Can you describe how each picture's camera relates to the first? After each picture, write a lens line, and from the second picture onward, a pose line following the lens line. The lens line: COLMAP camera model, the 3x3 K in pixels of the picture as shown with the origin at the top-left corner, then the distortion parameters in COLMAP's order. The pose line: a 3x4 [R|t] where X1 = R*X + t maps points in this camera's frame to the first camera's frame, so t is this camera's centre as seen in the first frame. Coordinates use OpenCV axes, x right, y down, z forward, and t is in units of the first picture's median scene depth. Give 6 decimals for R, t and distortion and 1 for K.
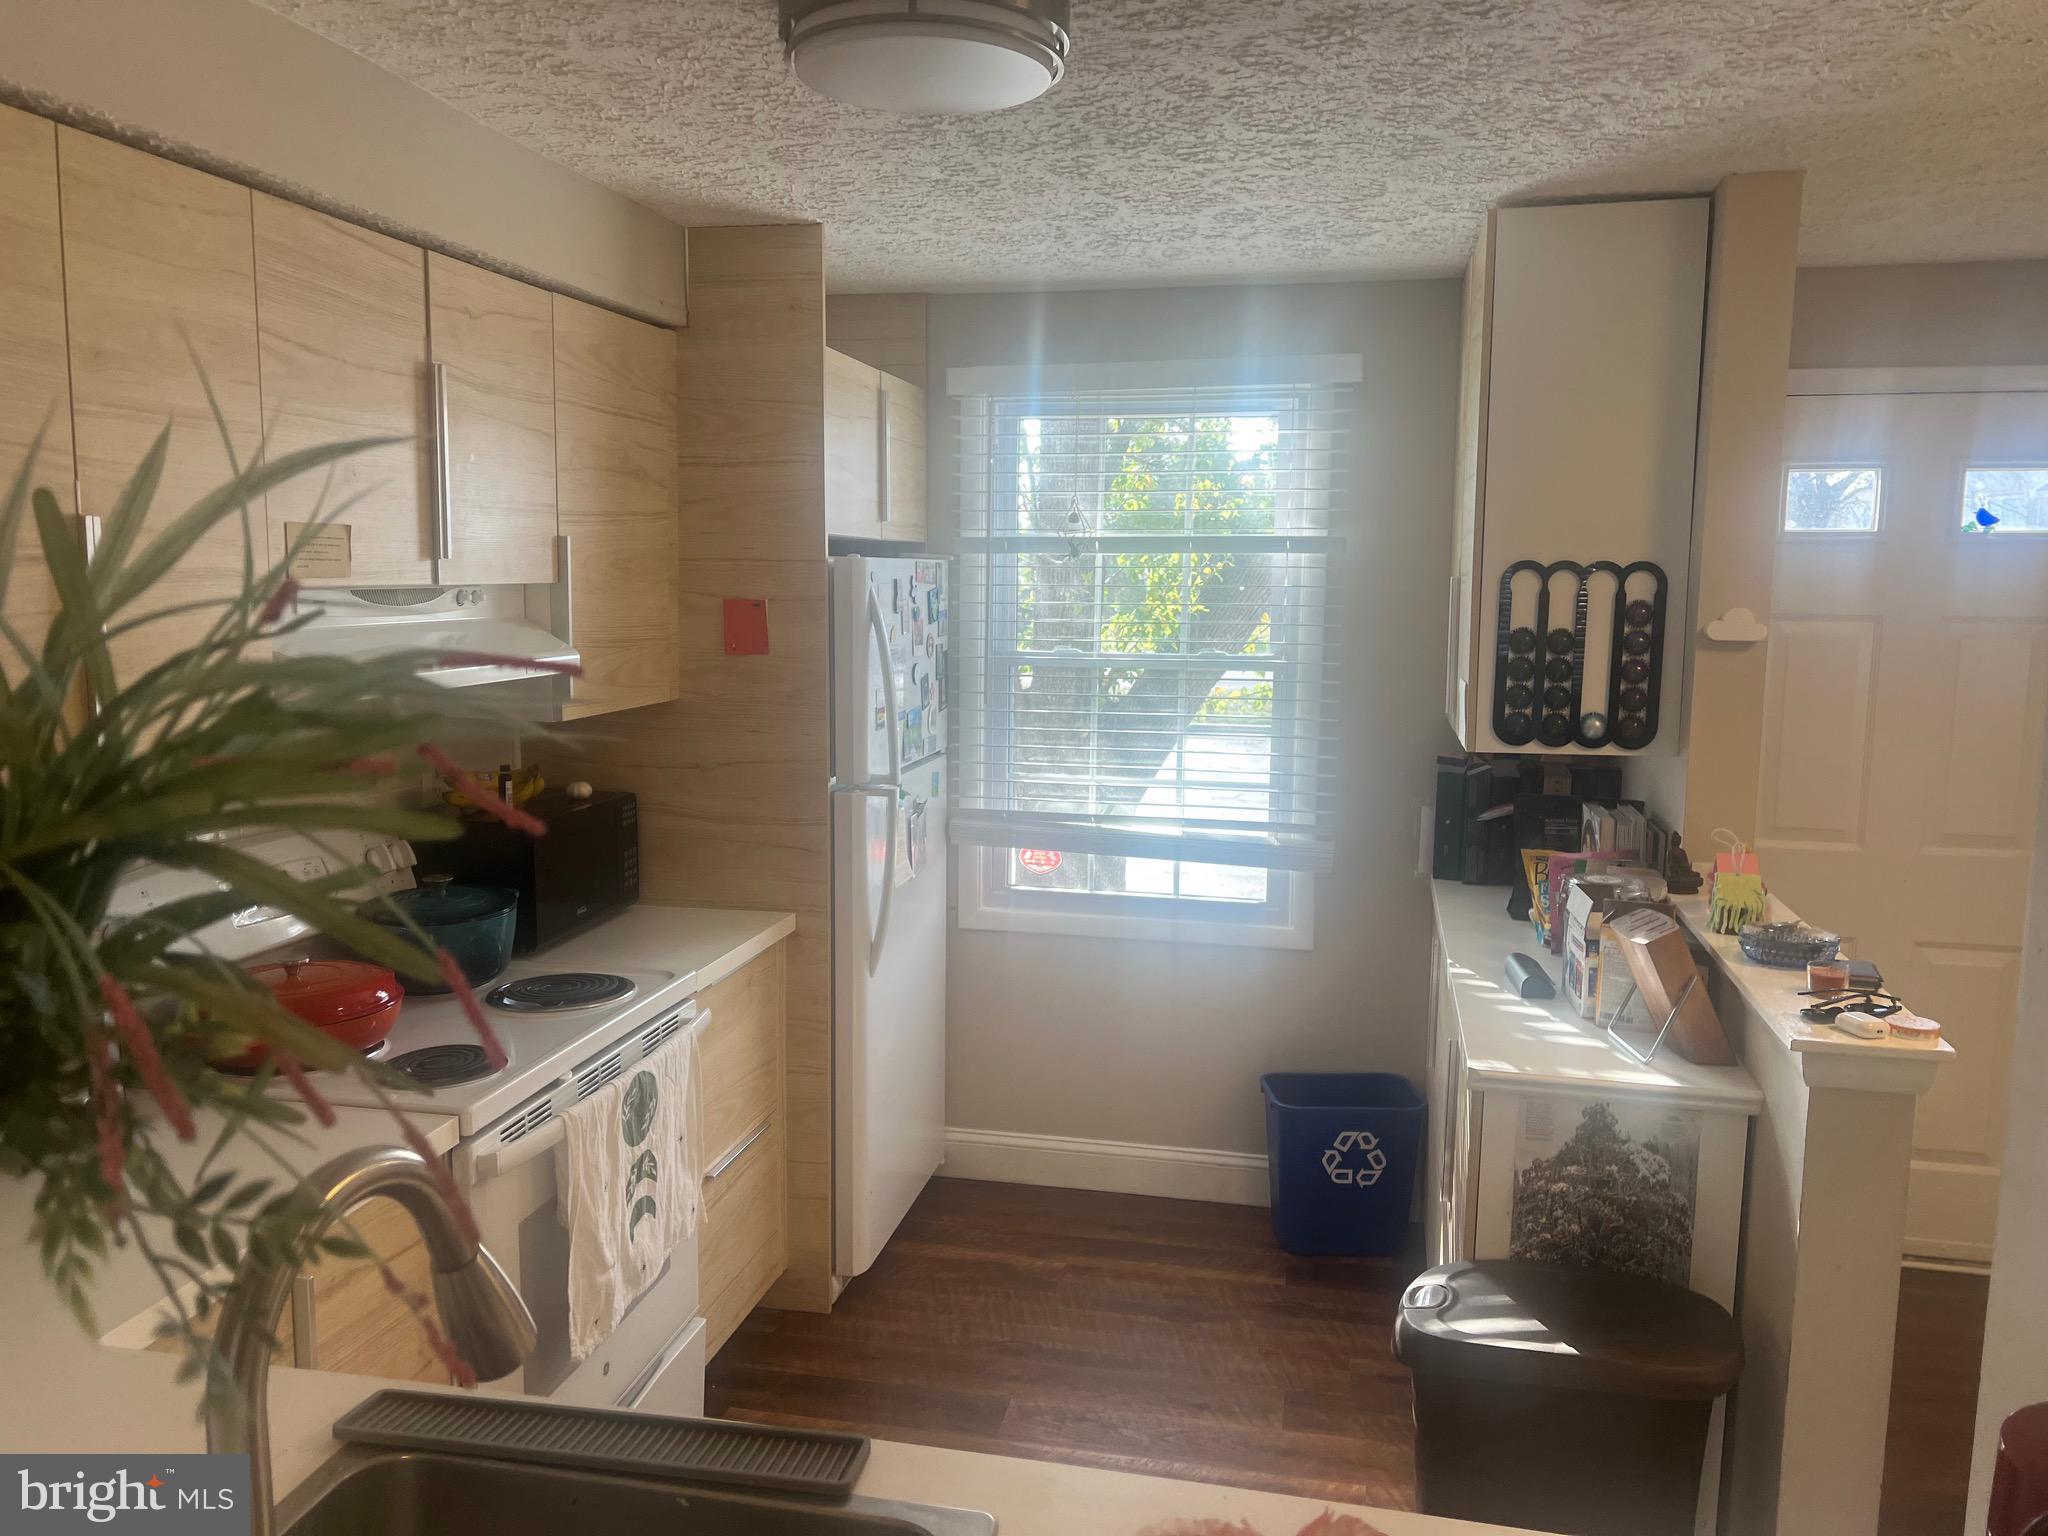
lens RADIAL K [[1543.7, 0, 1025.3], [0, 1543.7, 786.7], [0, 0, 1]] dist [0.054990, -0.053356]
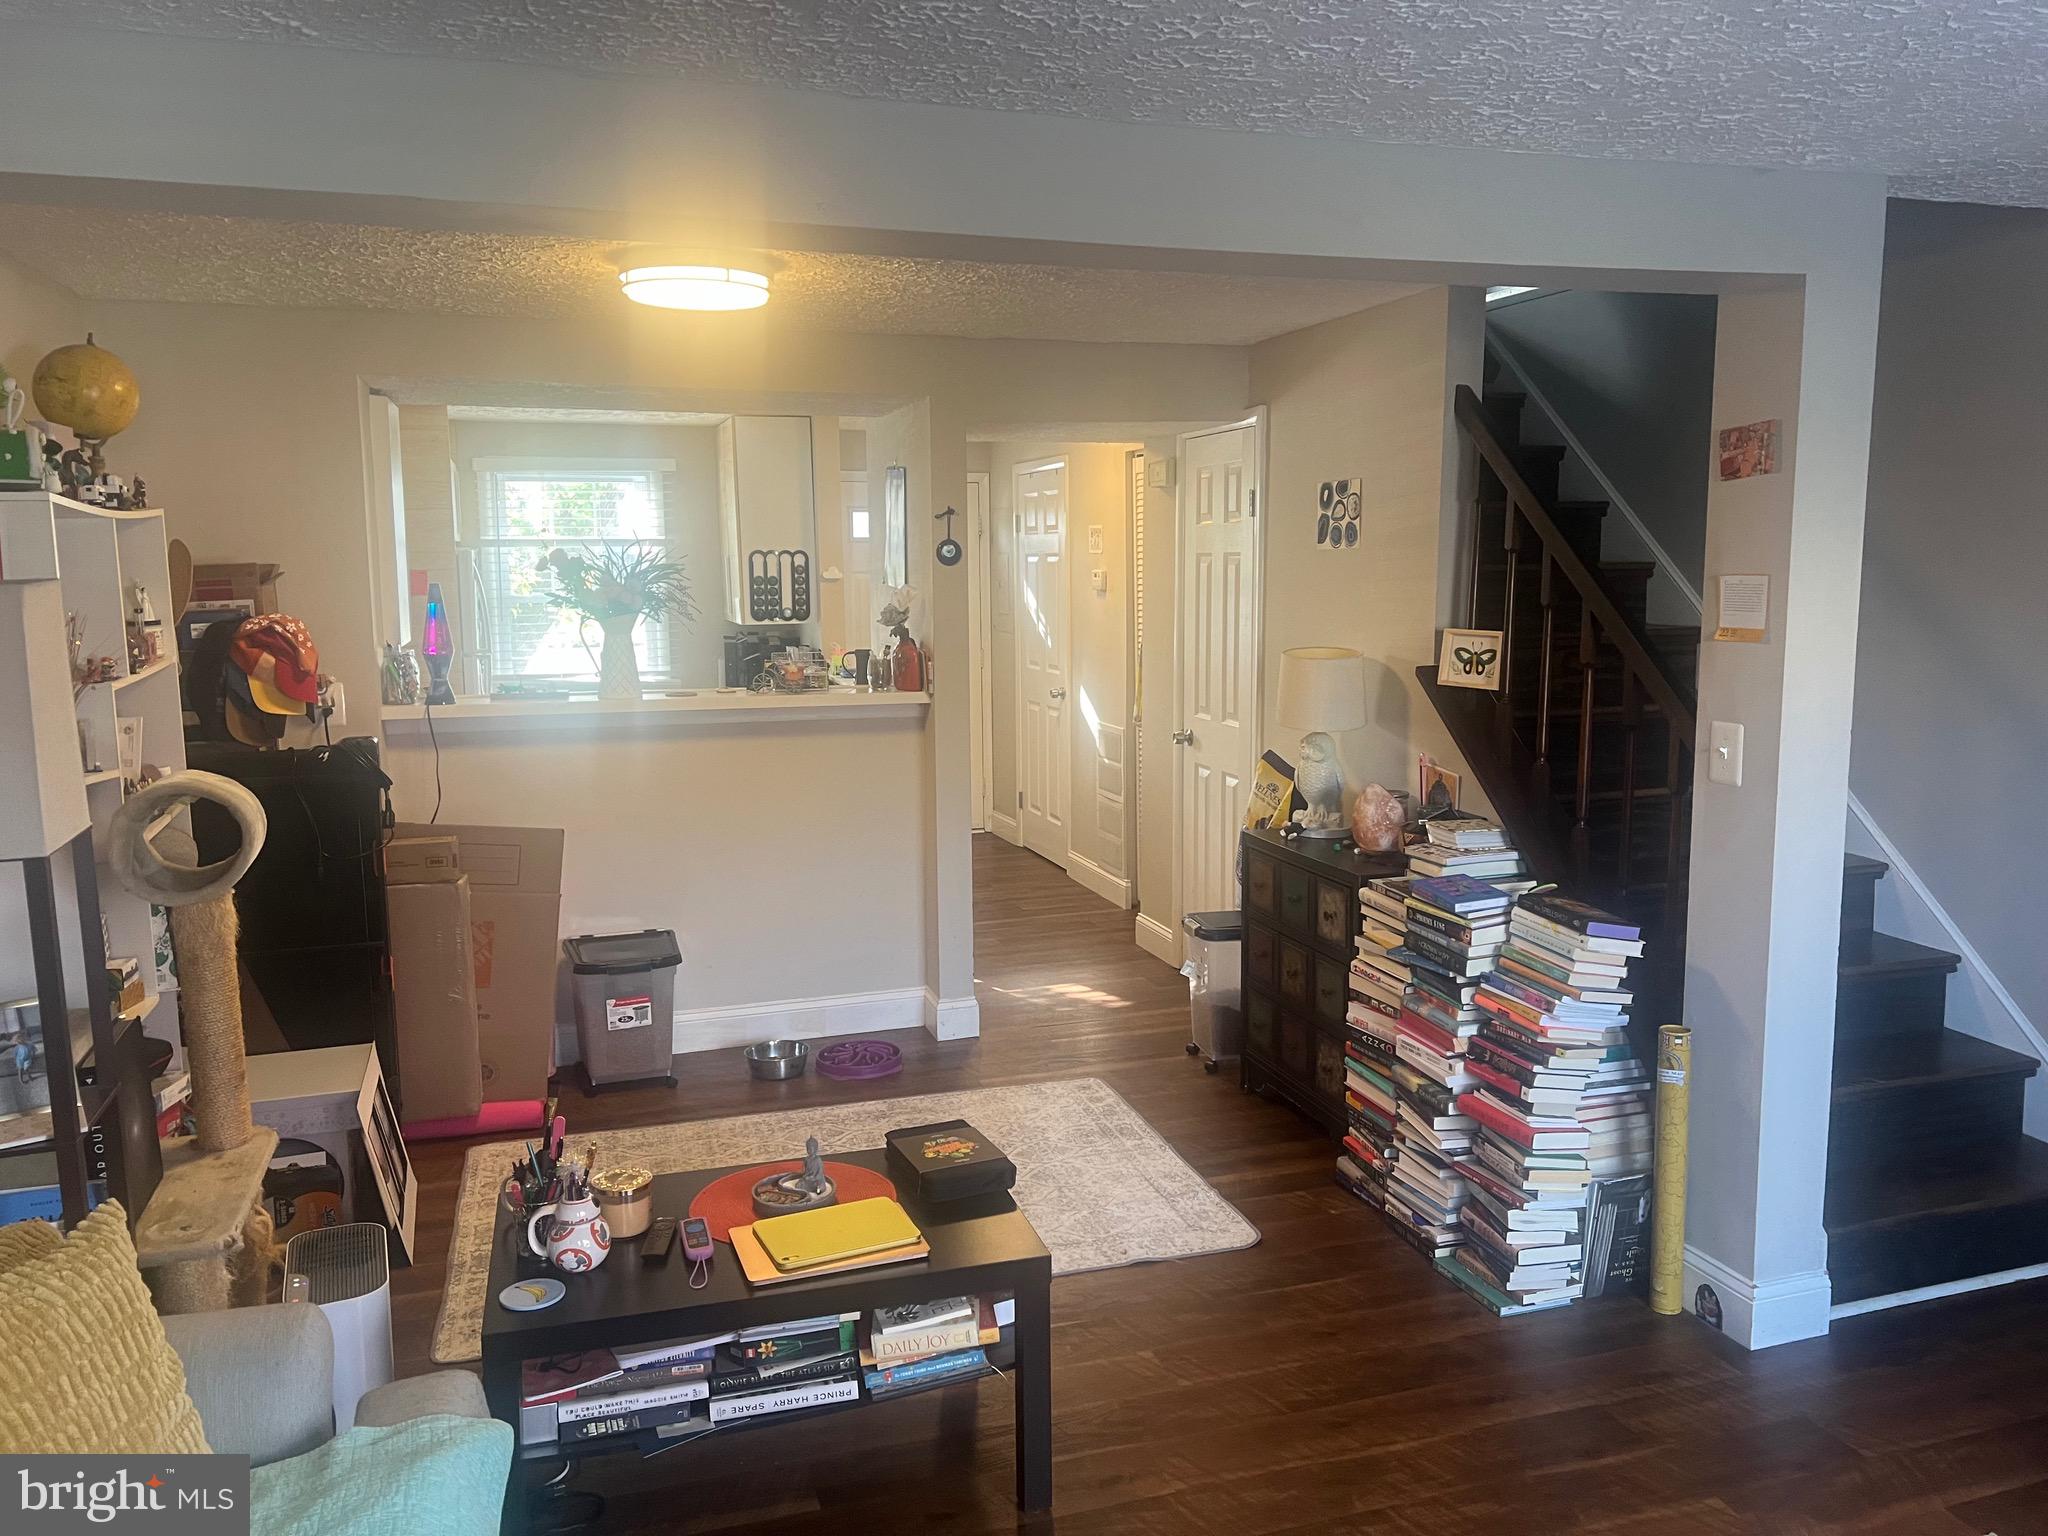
lens RADIAL K [[1543.7, 0, 1040.8], [0, 1543.7, 776.1], [0, 0, 1]] dist [0.054990, -0.053356]
pose [[0.867340, -0.084082, 0.490562, -0.538671], [0.081722, 0.996309, 0.026277, 0.191313], [-0.490961, 0.017298, 0.871010, -1.404125]]
